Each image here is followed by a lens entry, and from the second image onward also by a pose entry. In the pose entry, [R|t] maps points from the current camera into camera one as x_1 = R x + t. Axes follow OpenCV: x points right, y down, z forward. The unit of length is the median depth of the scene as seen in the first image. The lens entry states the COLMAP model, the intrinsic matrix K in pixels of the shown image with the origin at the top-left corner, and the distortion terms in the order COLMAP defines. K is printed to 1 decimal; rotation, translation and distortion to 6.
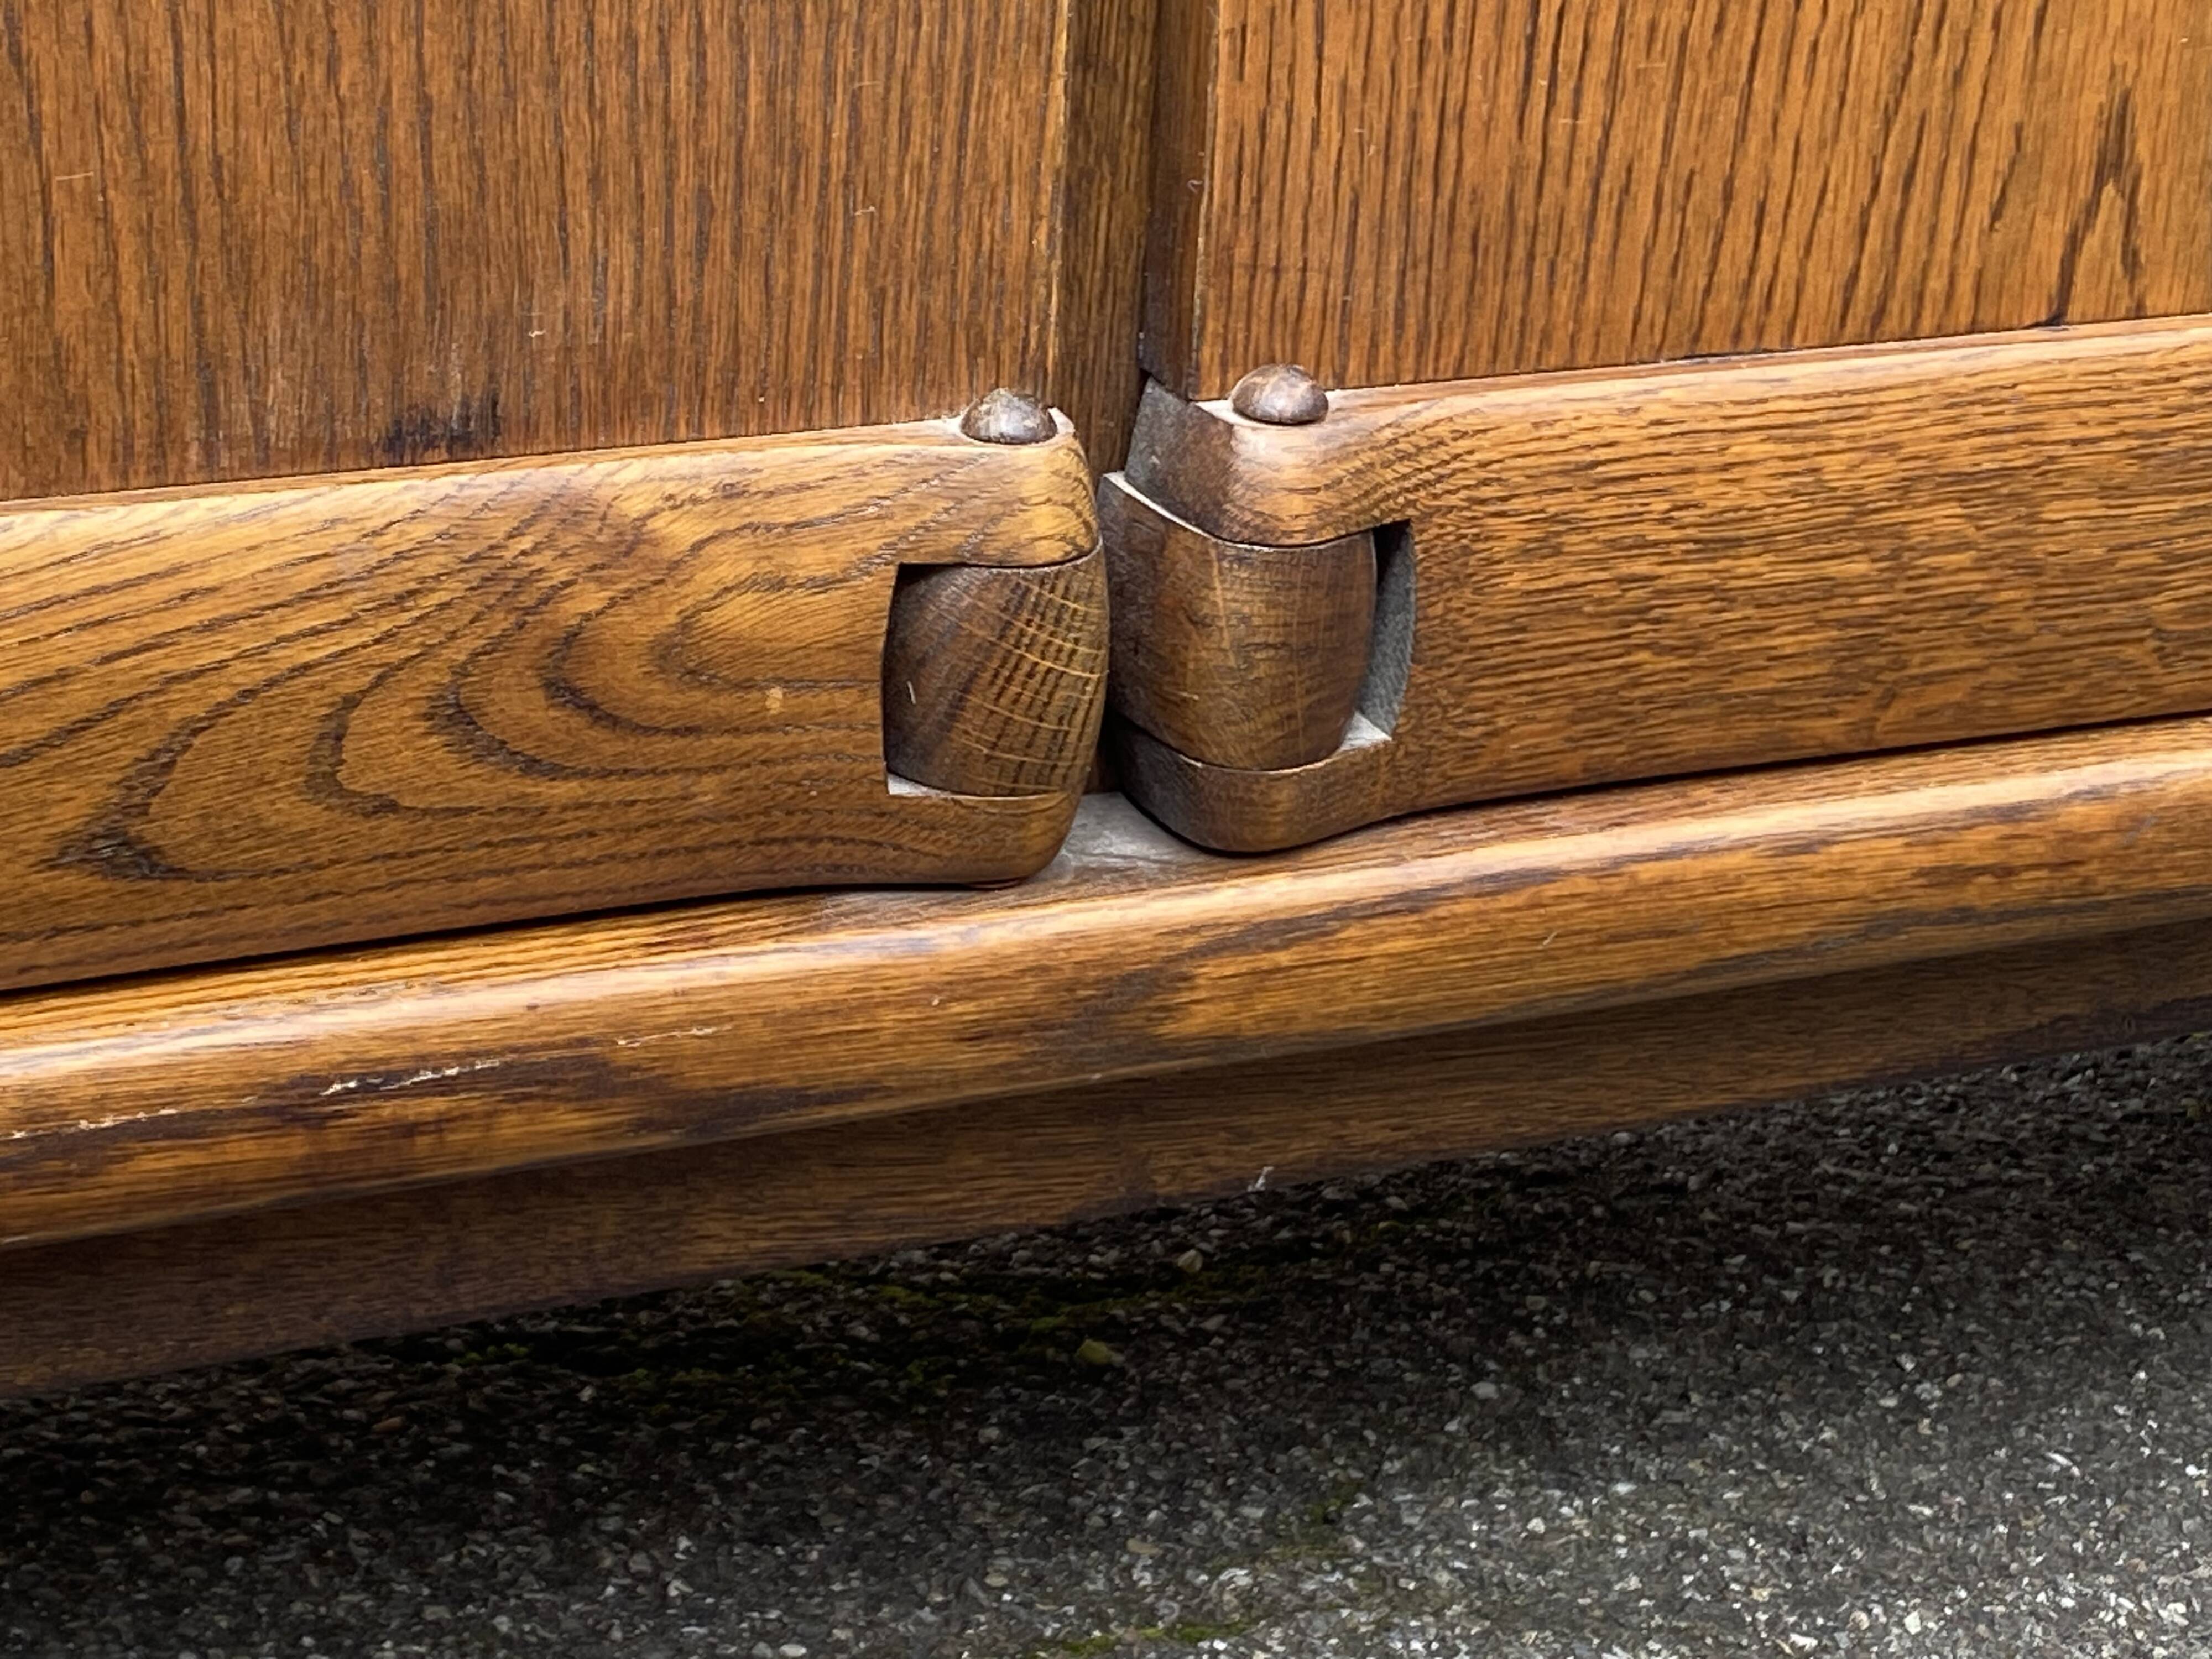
lens RADIAL K [[4637.2, 0, 1106.5], [0, 4637.2, 828.7], [0, 0, 1]] dist [0.169878, -0.095616]
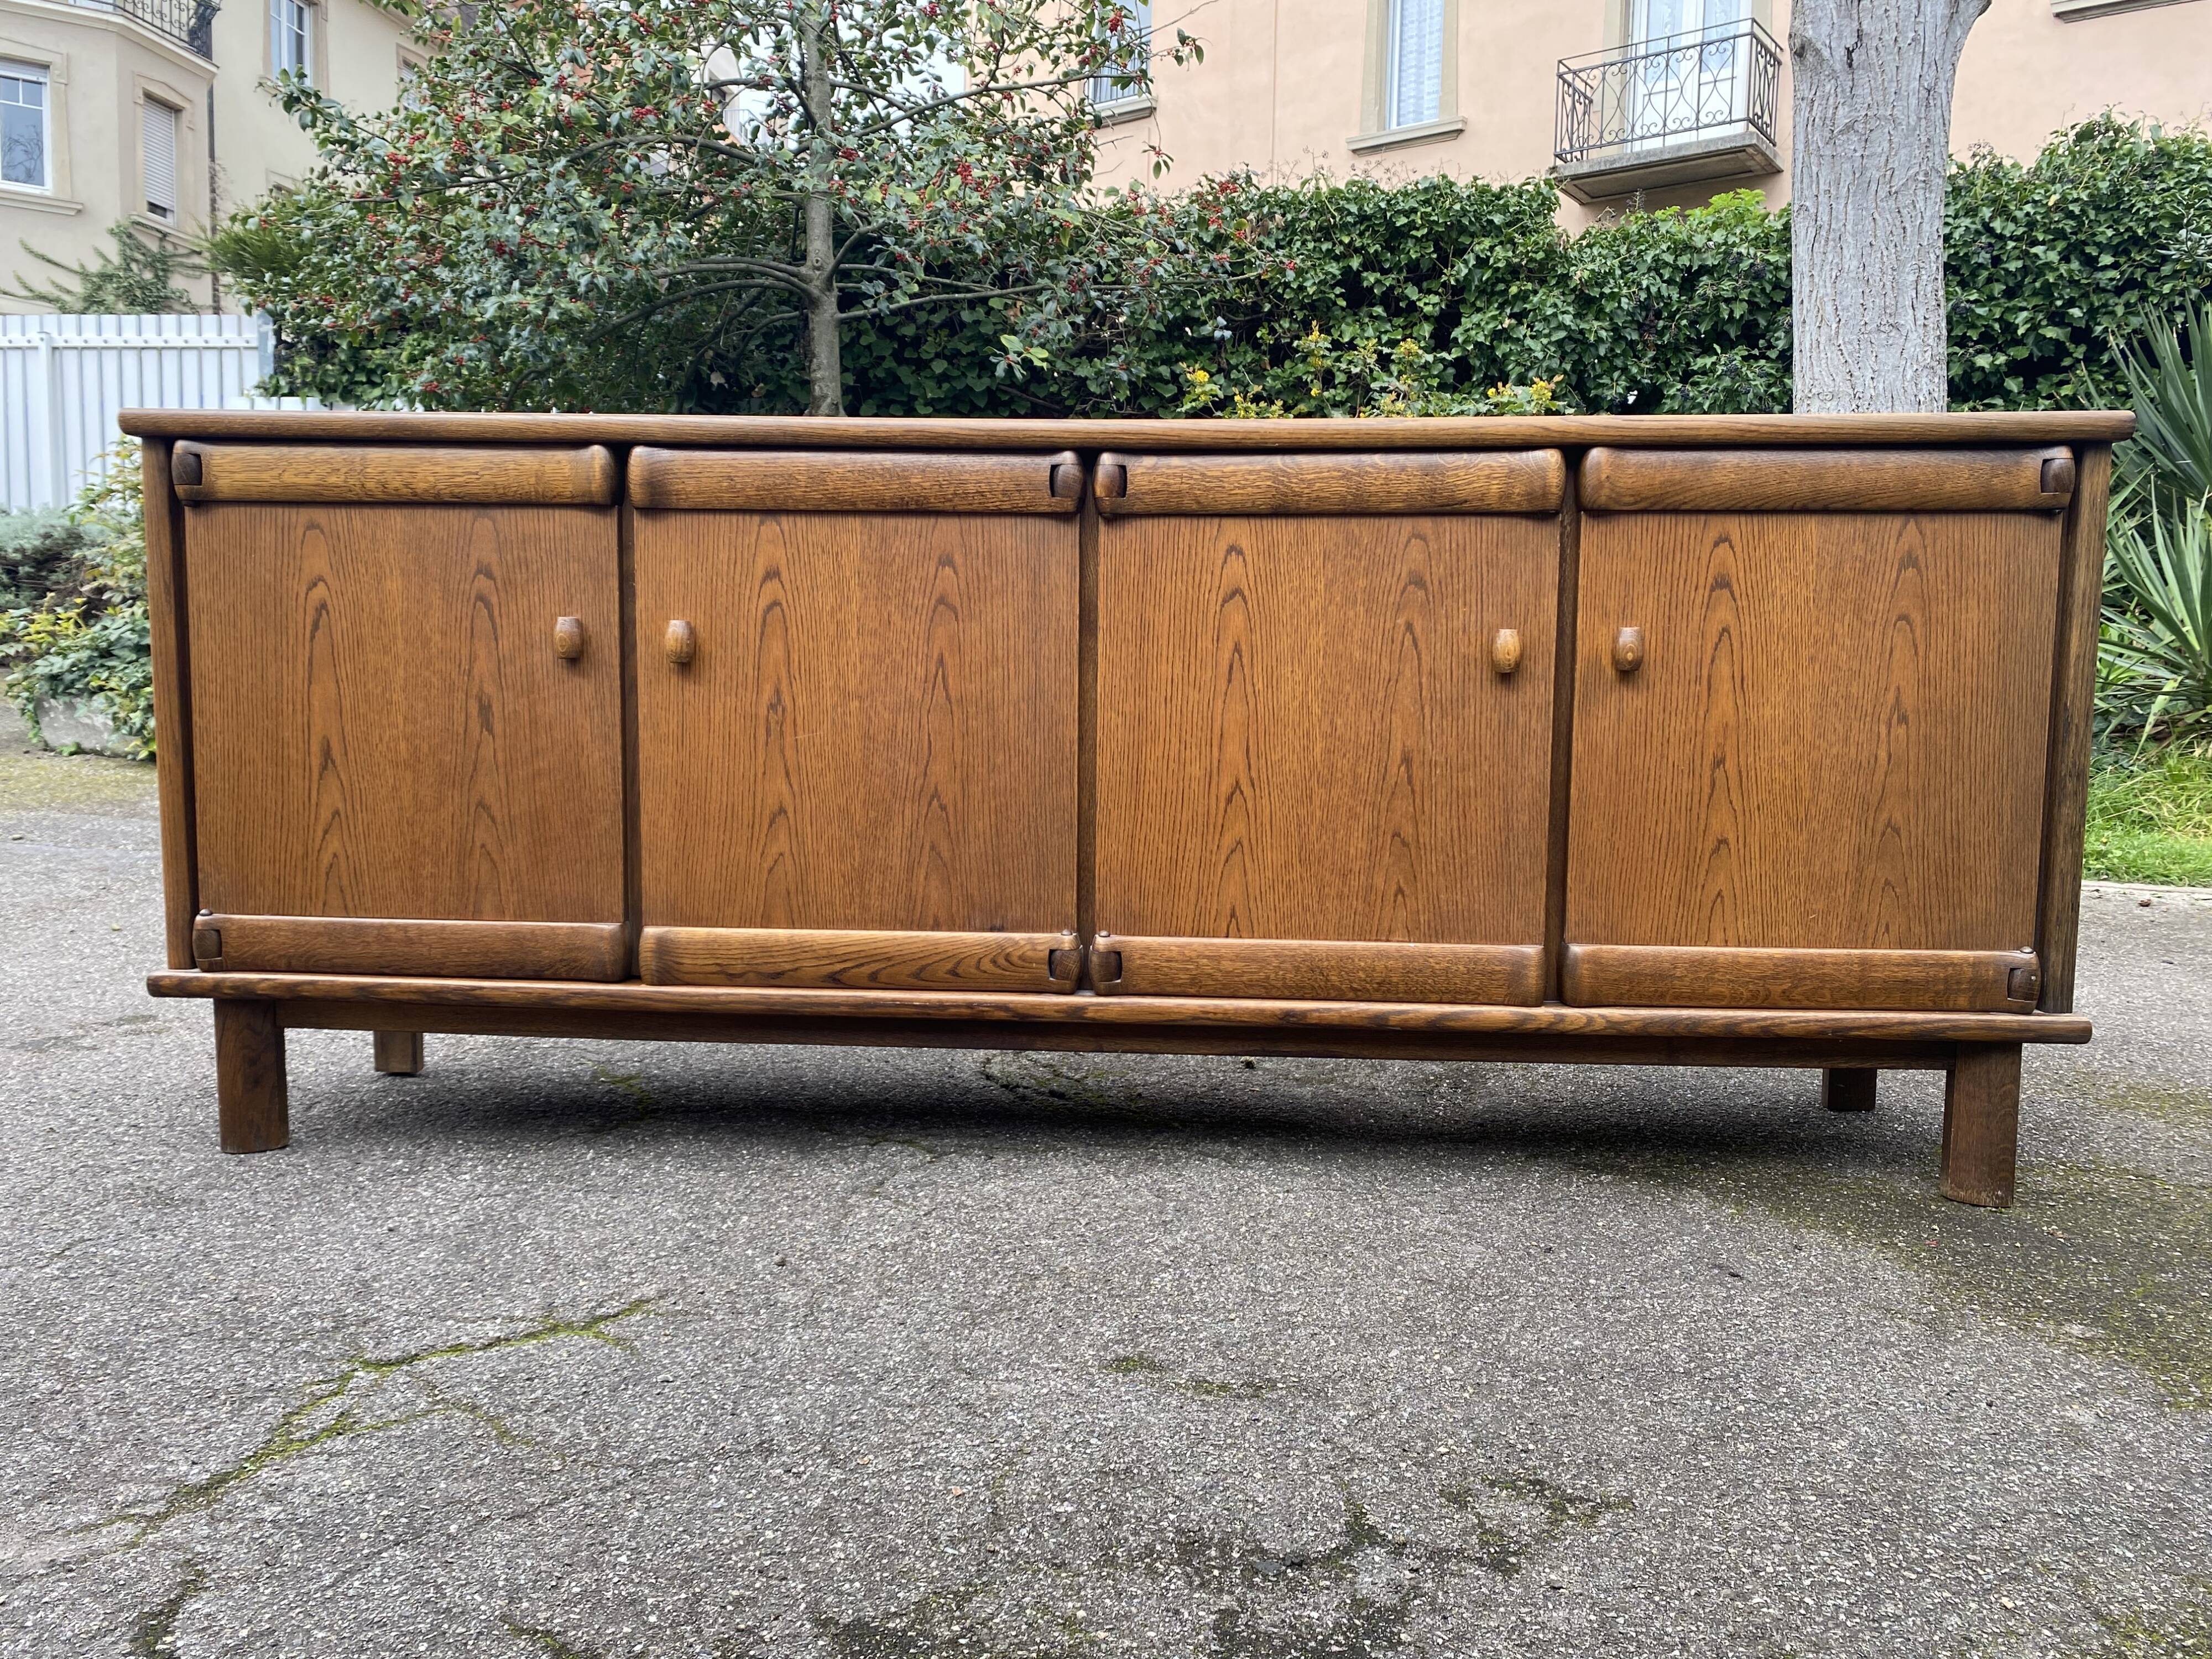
lens RADIAL K [[1684.2, 0, 1096.8], [0, 1684.2, 826.7], [0, 0, 1]] dist [0.023066, -0.016738]
pose [[0.875477, 0.005085, -0.483233, 1.402295], [-0.148170, 0.954608, -0.258397, 0.469818], [0.459984, 0.297822, 0.836491, -1.438258]]
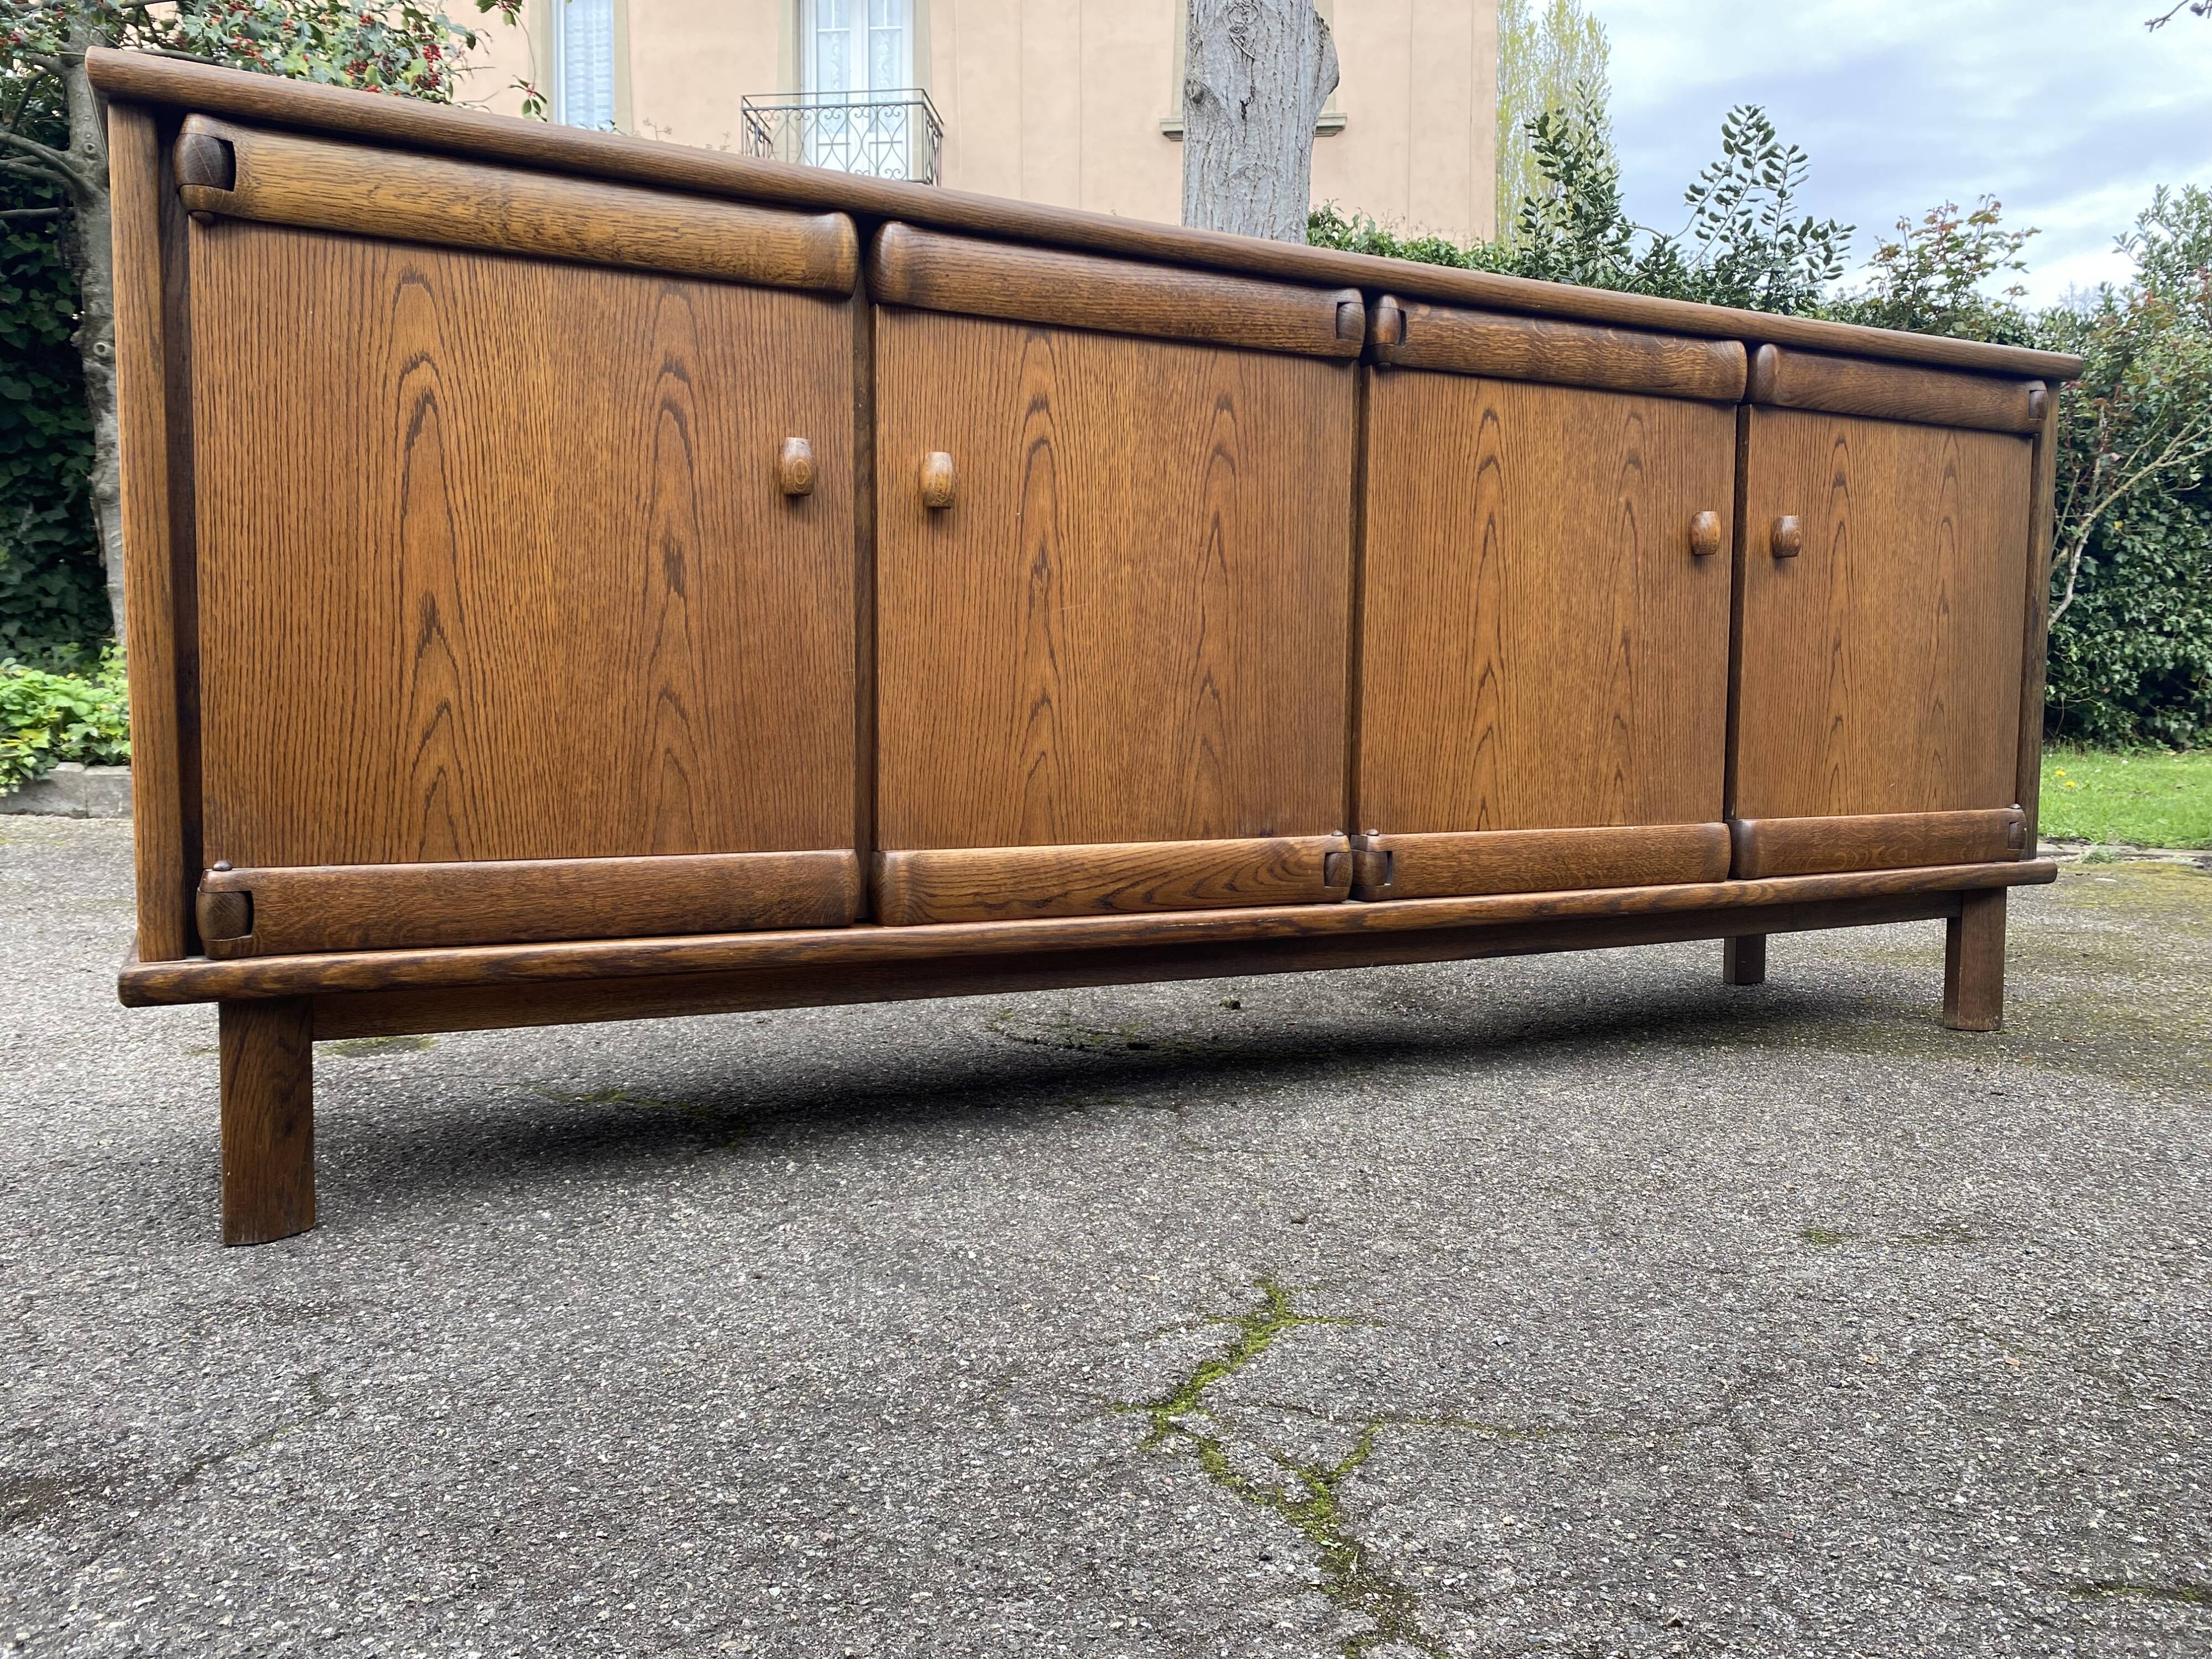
lens RADIAL K [[1681.0, 0, 1100.3], [0, 1681.0, 817.5], [0, 0, 1]] dist [0.011120, 0.006296]
pose [[0.998508, -0.048853, 0.024407, -0.440432], [0.054041, 0.948303, -0.312732, 0.665349], [-0.007868, 0.313584, 0.949528, -1.440193]]
